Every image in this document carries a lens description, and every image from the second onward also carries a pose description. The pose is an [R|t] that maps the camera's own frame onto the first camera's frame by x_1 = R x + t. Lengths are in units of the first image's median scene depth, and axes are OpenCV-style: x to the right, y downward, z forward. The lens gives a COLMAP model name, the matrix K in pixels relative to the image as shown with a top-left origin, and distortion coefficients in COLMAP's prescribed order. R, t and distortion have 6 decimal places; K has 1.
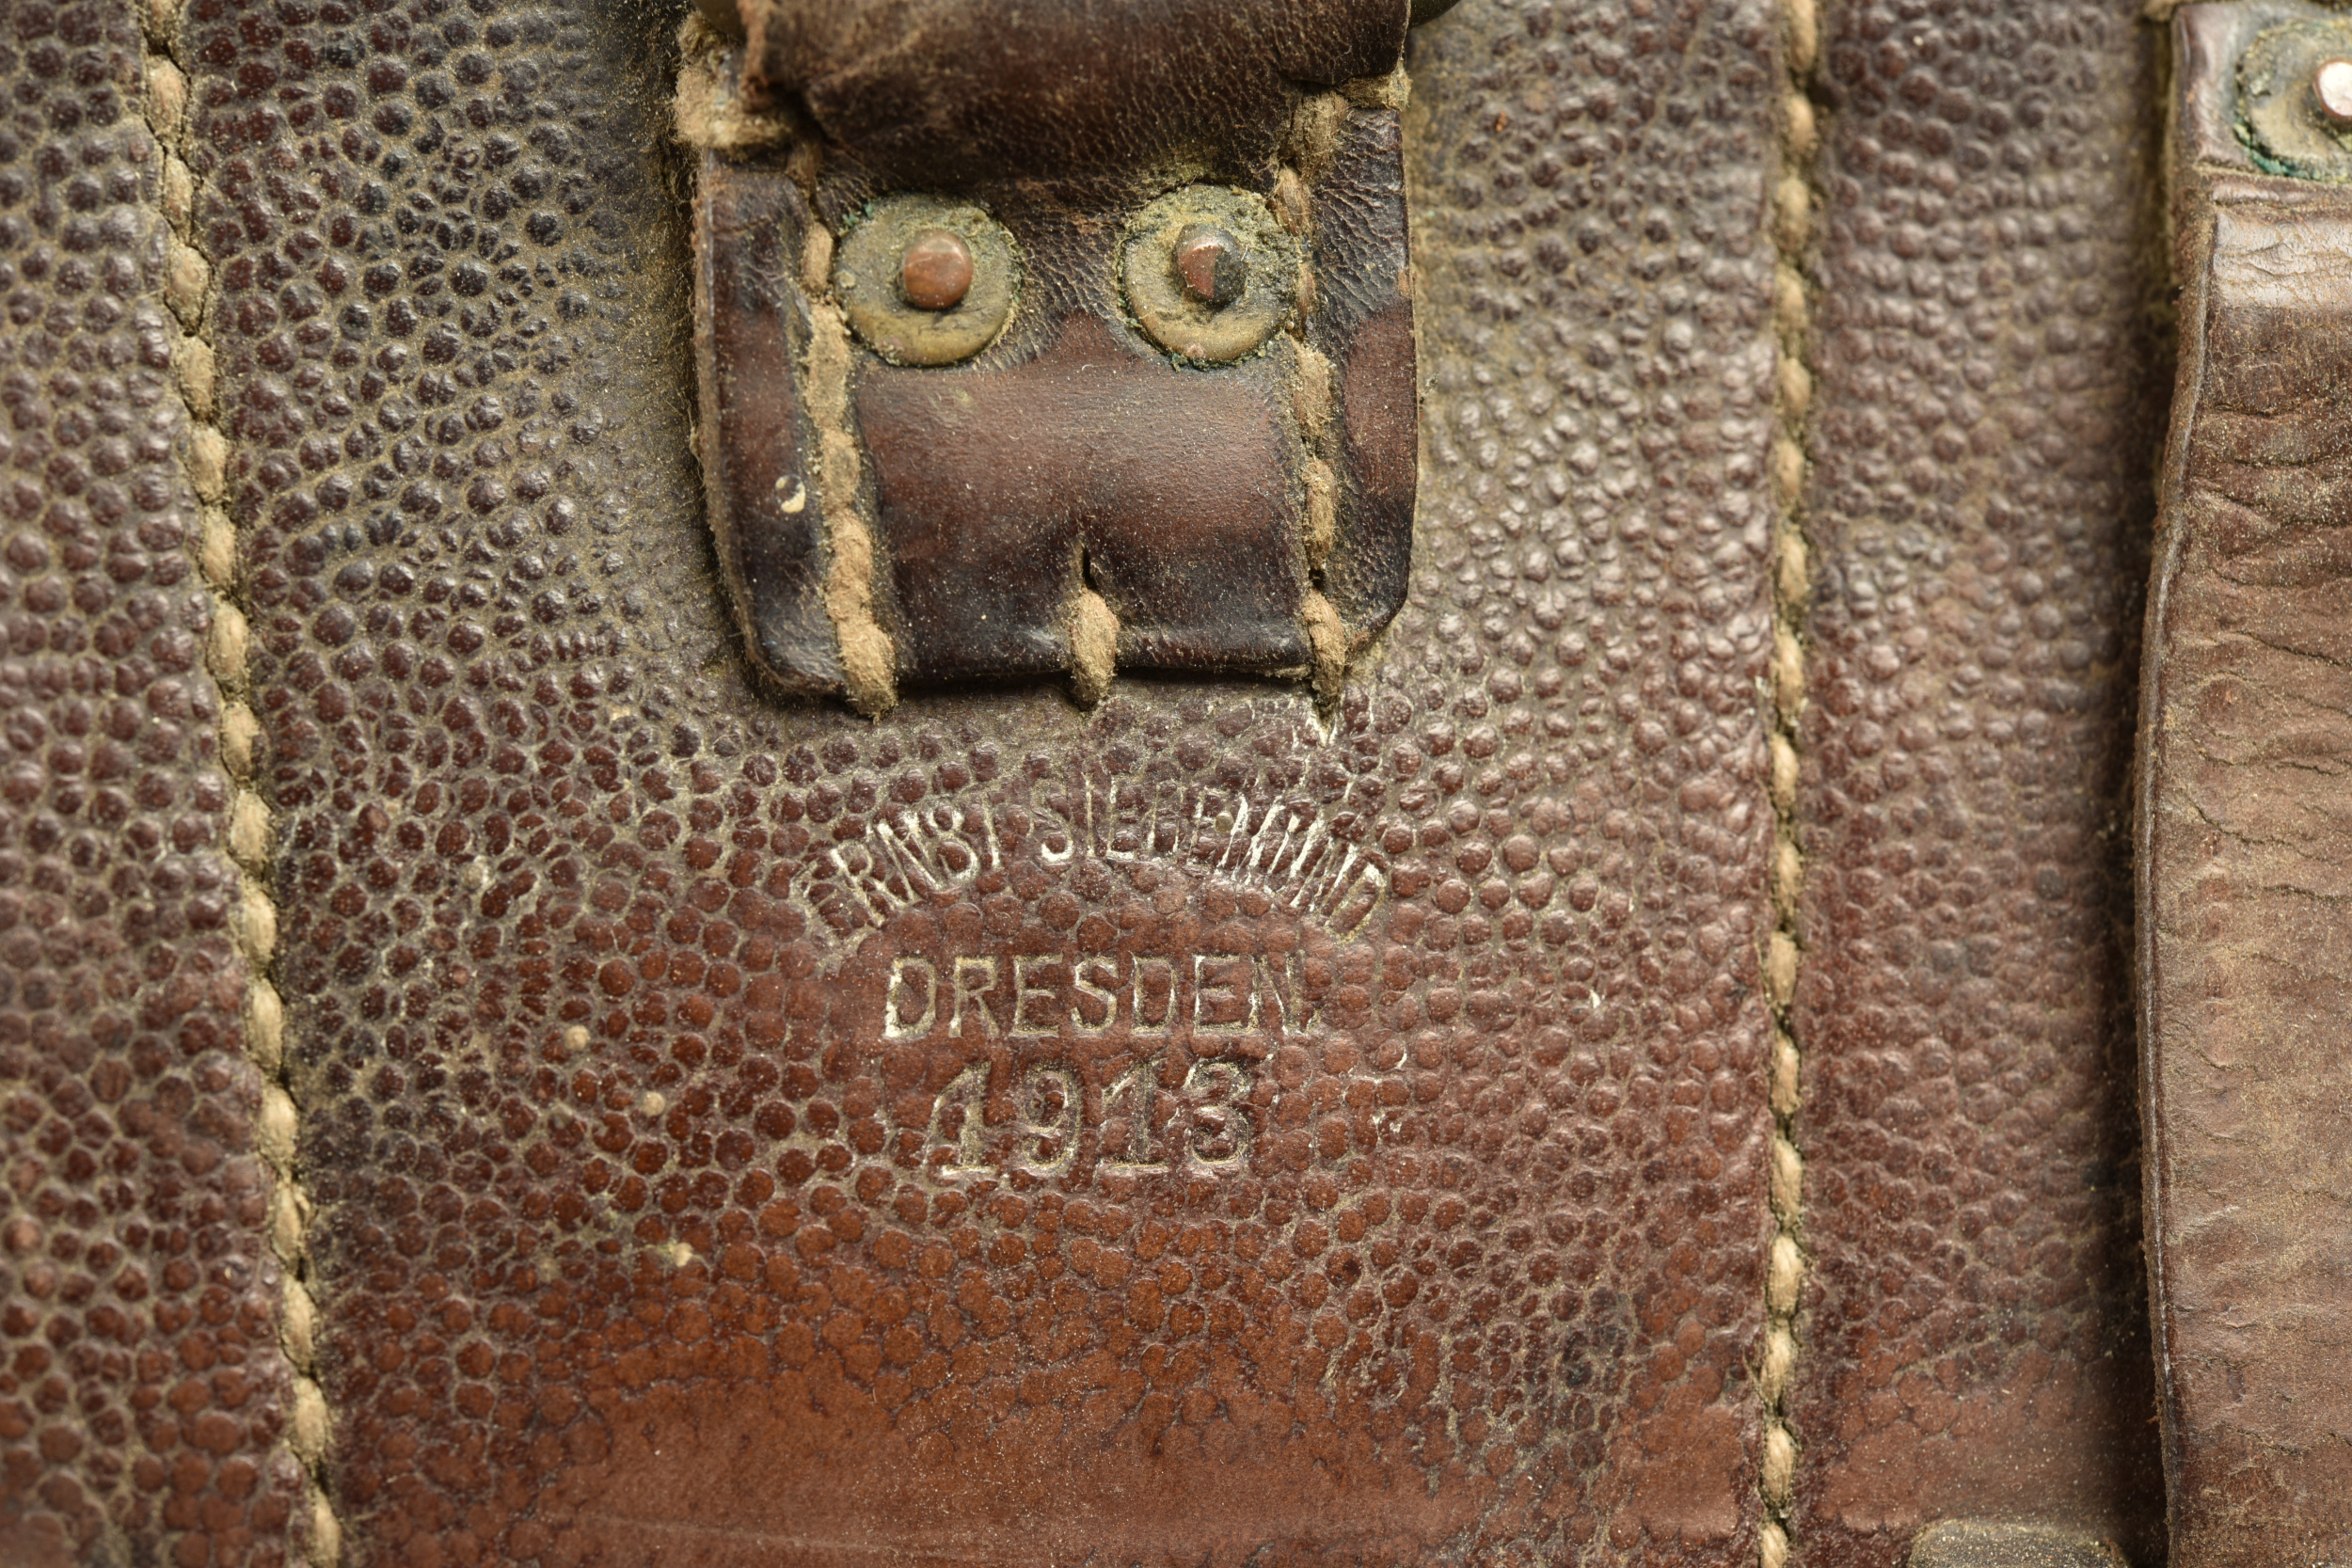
lens RADIAL K [[3735.9, 0, 1174.2], [0, 3735.9, 784.5], [0, 0, 1]] dist [-0.008263, 0.000000]
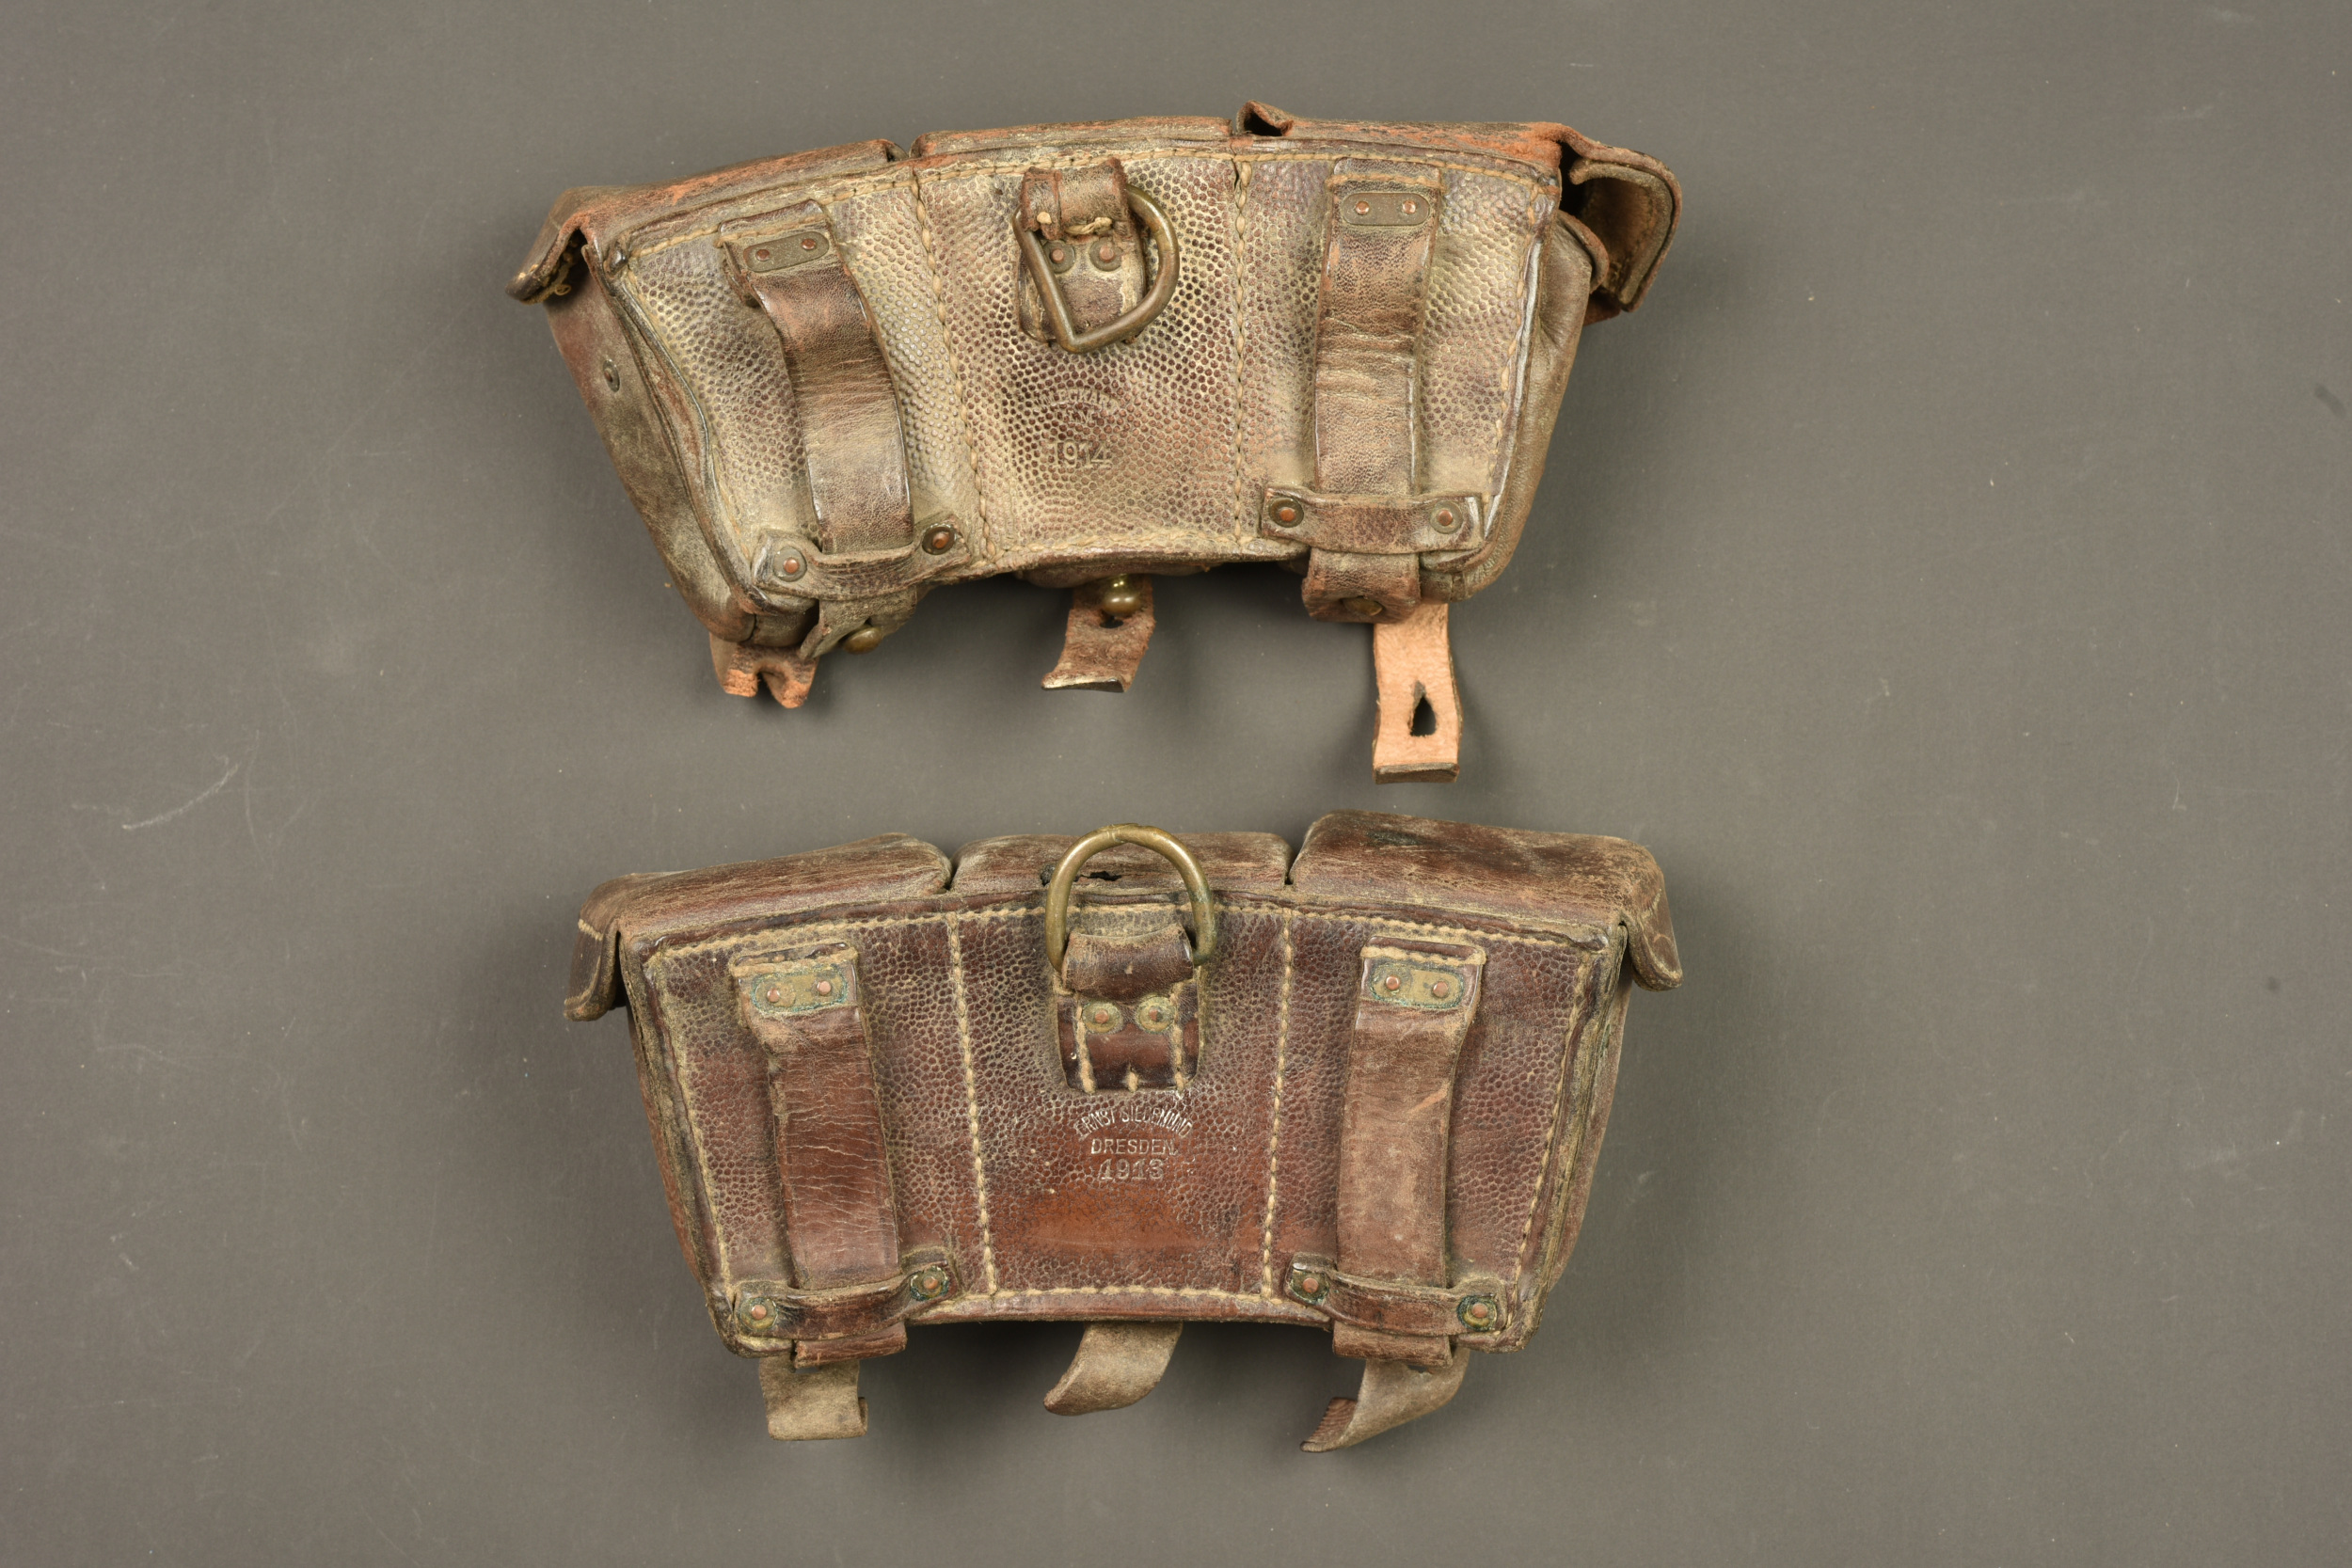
lens RADIAL K [[3735.9, 0, 1171.5], [0, 3735.9, 778.0], [0, 0, 1]] dist [-0.008263, 0.000000]
pose [[0.978431, 0.064554, -0.196227, 1.023025], [-0.012384, 0.966540, 0.256217, -1.778601], [0.206201, -0.248260, 0.946492, -3.793419]]
